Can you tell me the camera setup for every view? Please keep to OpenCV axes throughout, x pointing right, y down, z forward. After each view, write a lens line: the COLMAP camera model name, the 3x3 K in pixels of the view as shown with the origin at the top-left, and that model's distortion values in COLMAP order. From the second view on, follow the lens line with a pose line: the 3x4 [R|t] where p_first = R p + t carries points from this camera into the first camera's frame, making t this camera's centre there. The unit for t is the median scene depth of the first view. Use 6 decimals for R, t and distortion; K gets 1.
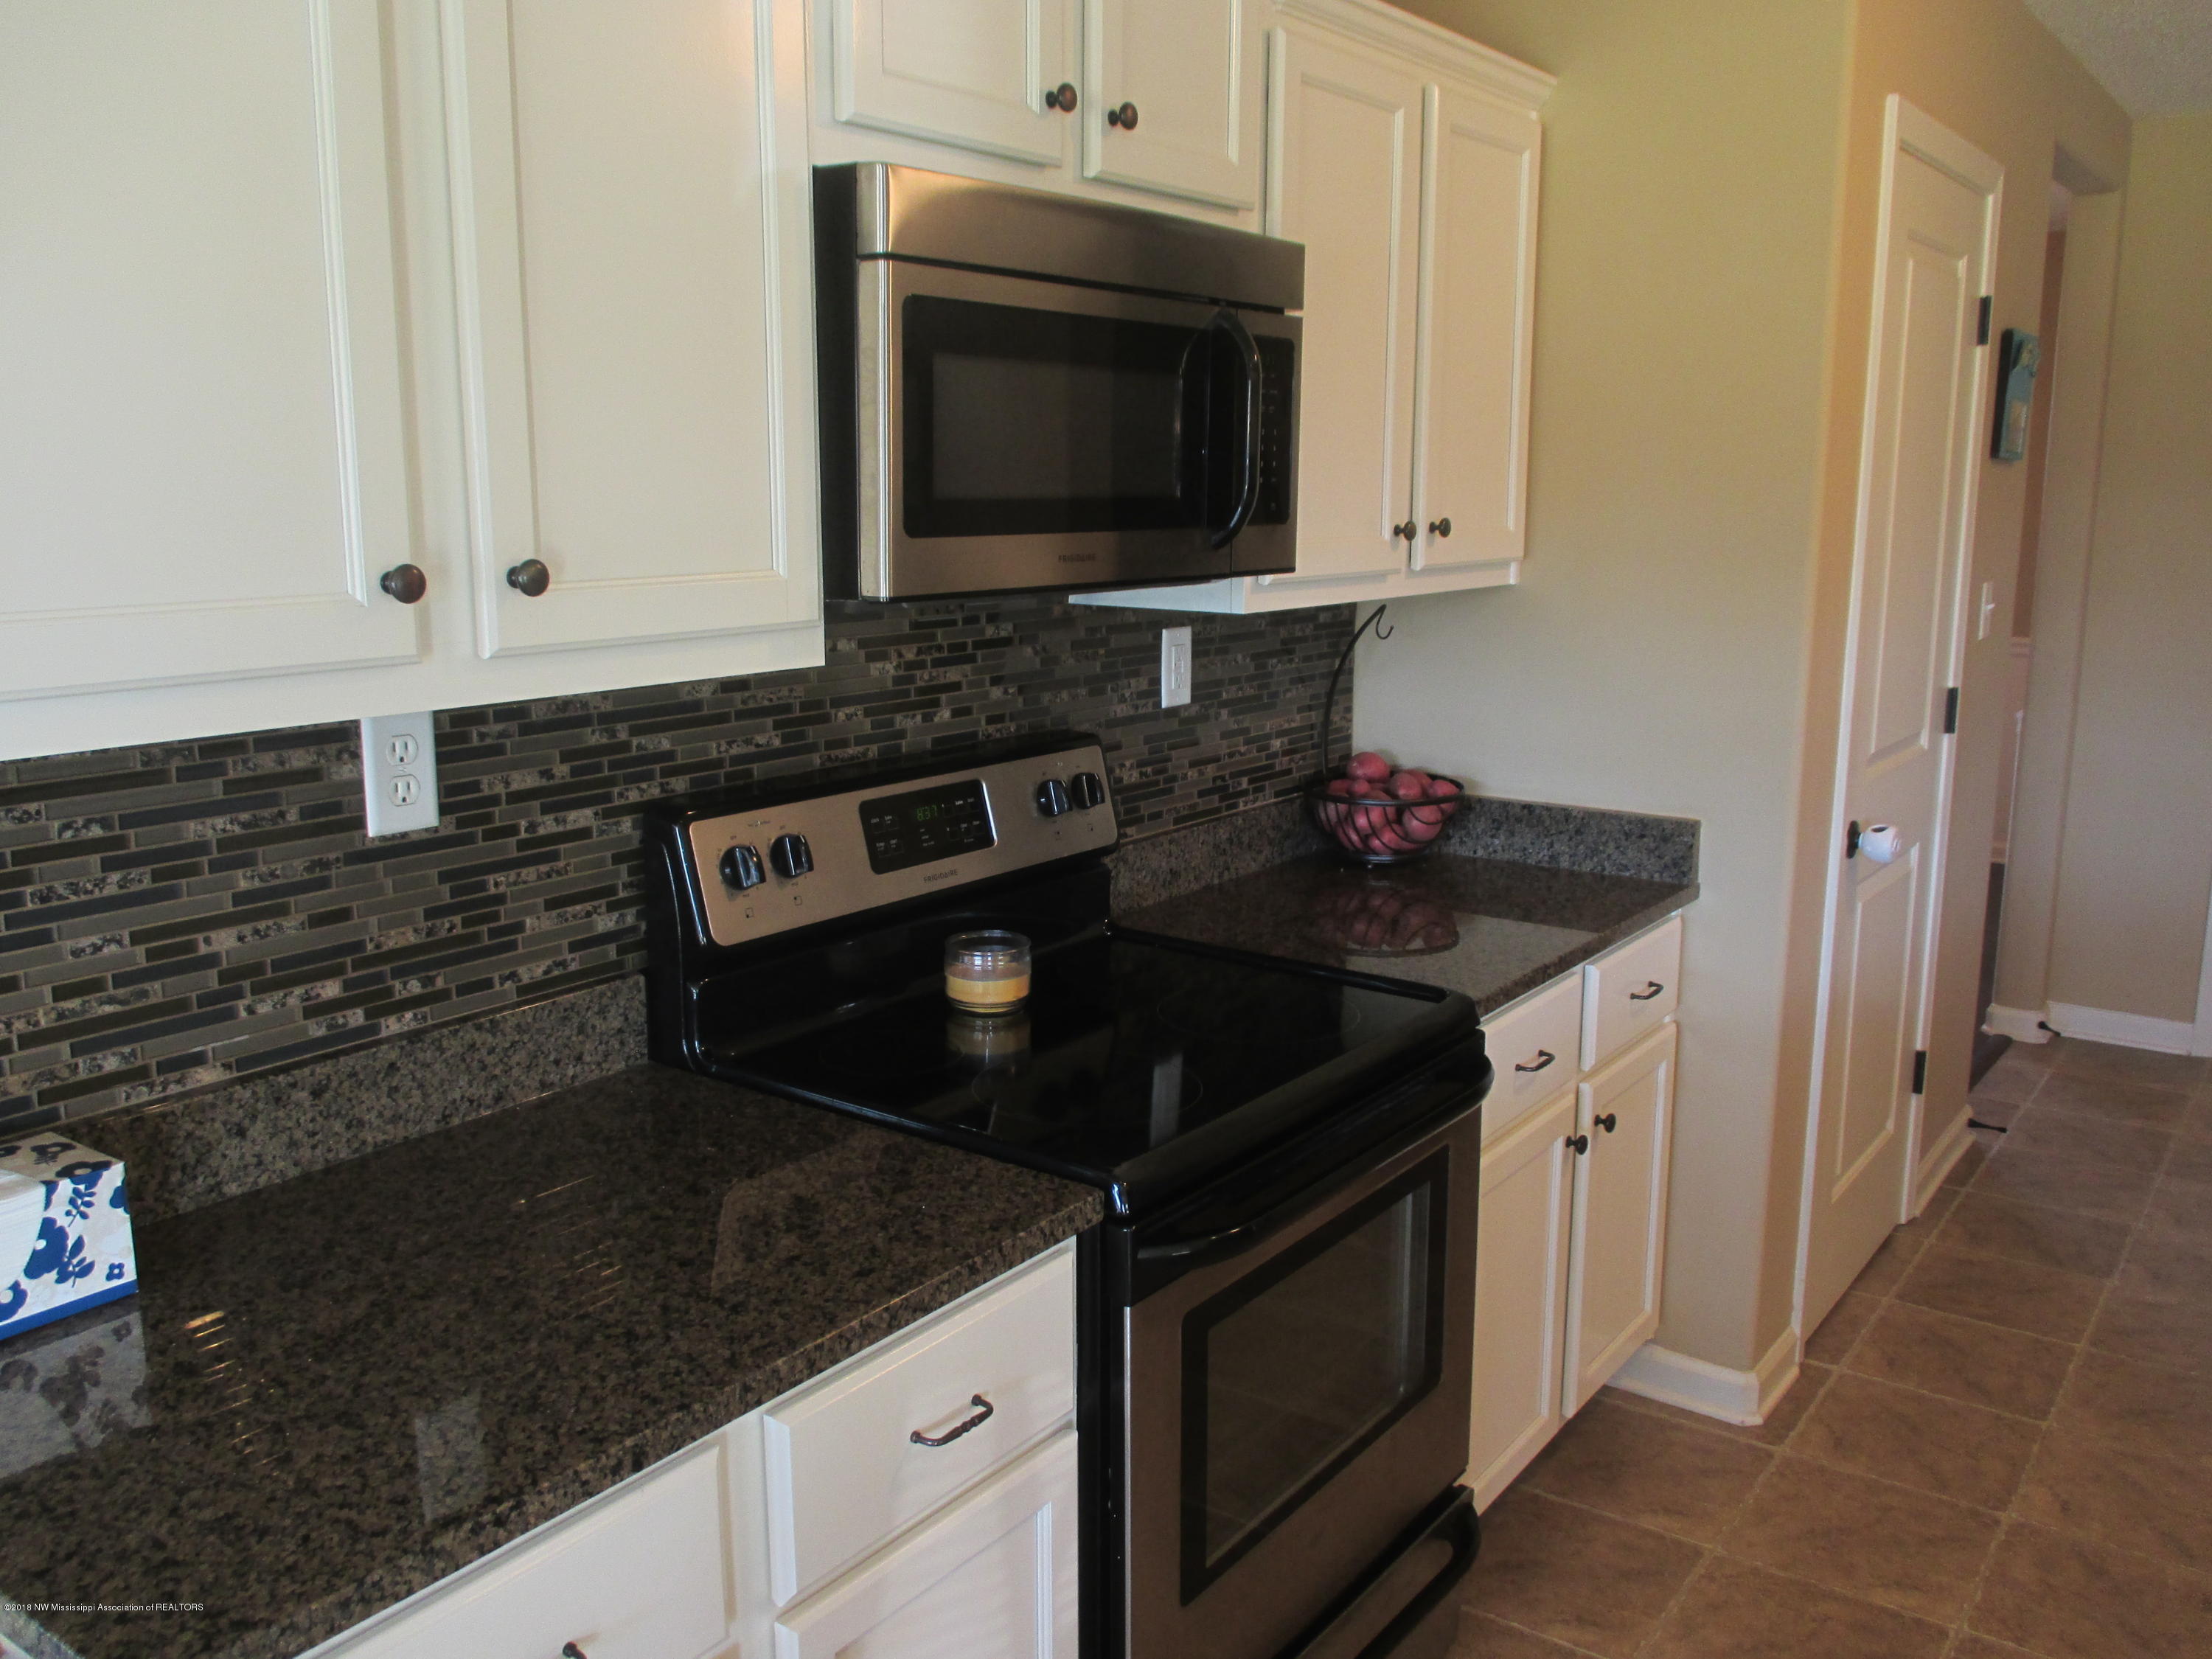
lens RADIAL K [[1836.6, 0, 1106.0], [0, 1836.6, 829.5], [0, 0, 1]] dist [-0.007233, -0.000373]
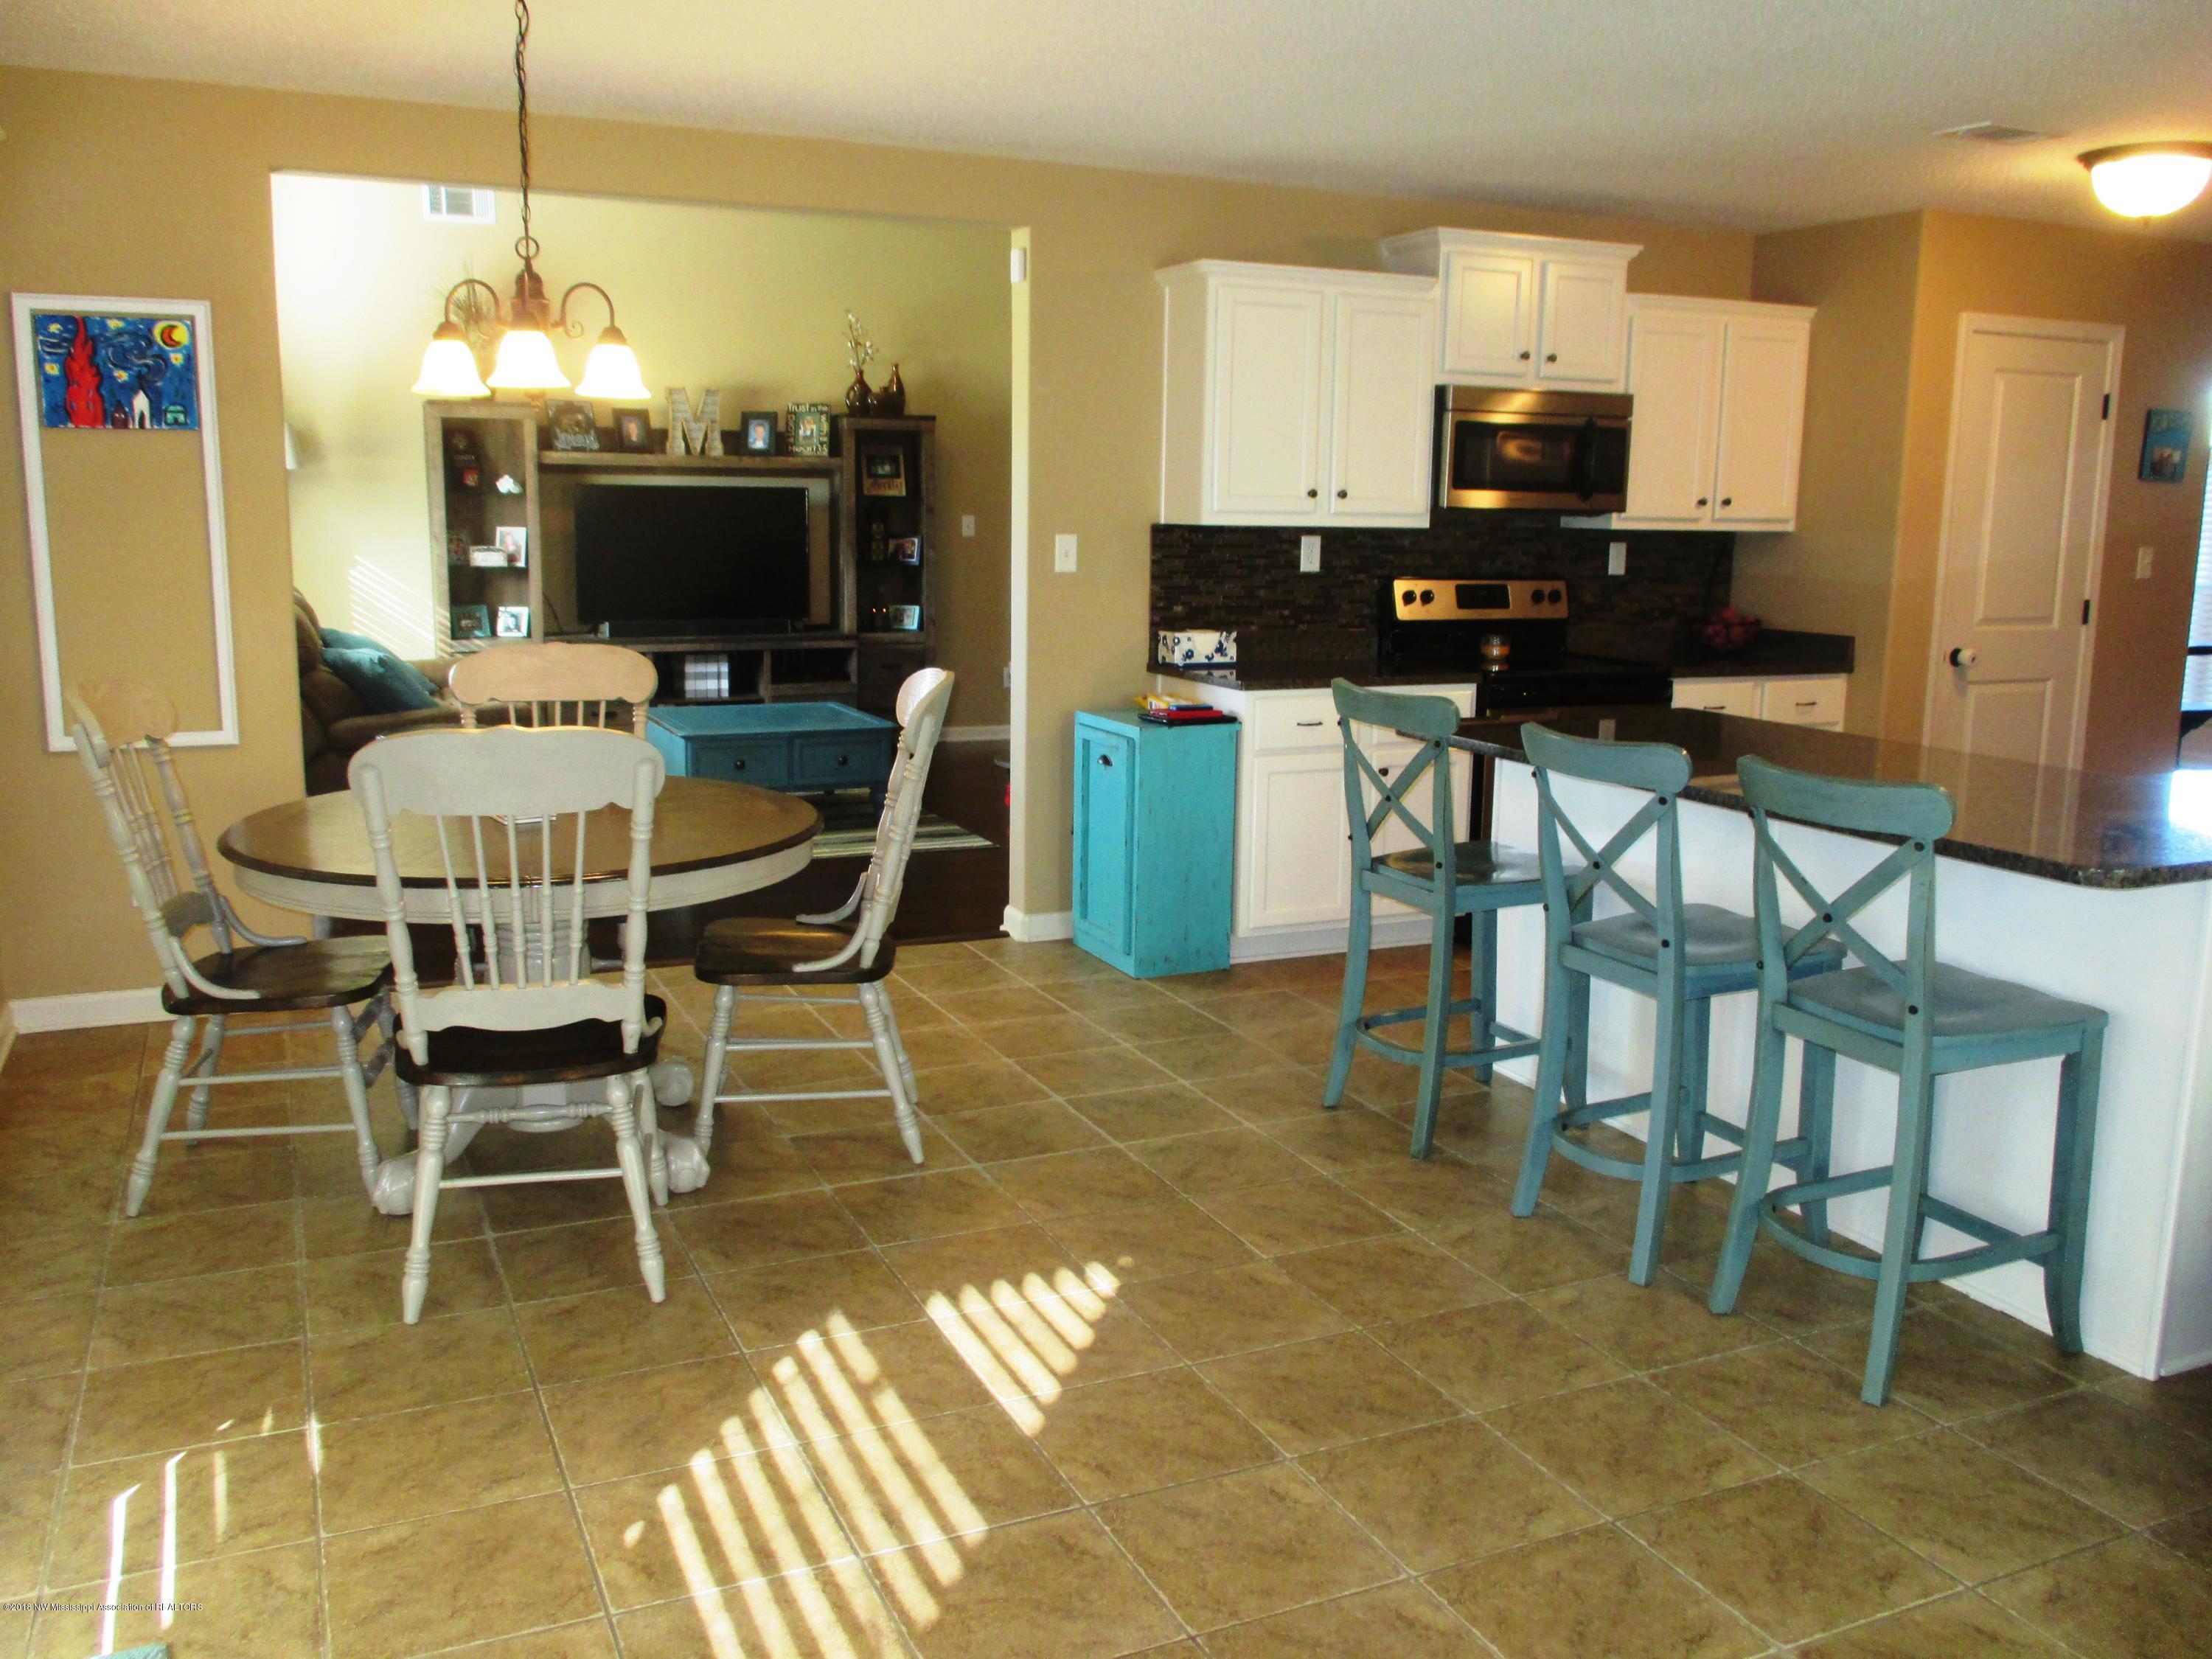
lens RADIAL K [[1836.6, 0, 1106.0], [0, 1836.6, 829.5], [0, 0, 1]] dist [-0.007233, -0.000373]
pose [[0.870700, 0.087759, -0.483921, 0.953653], [-0.103888, 0.994567, -0.006558, 0.516567], [0.480716, 0.055983, 0.875087, -2.088649]]
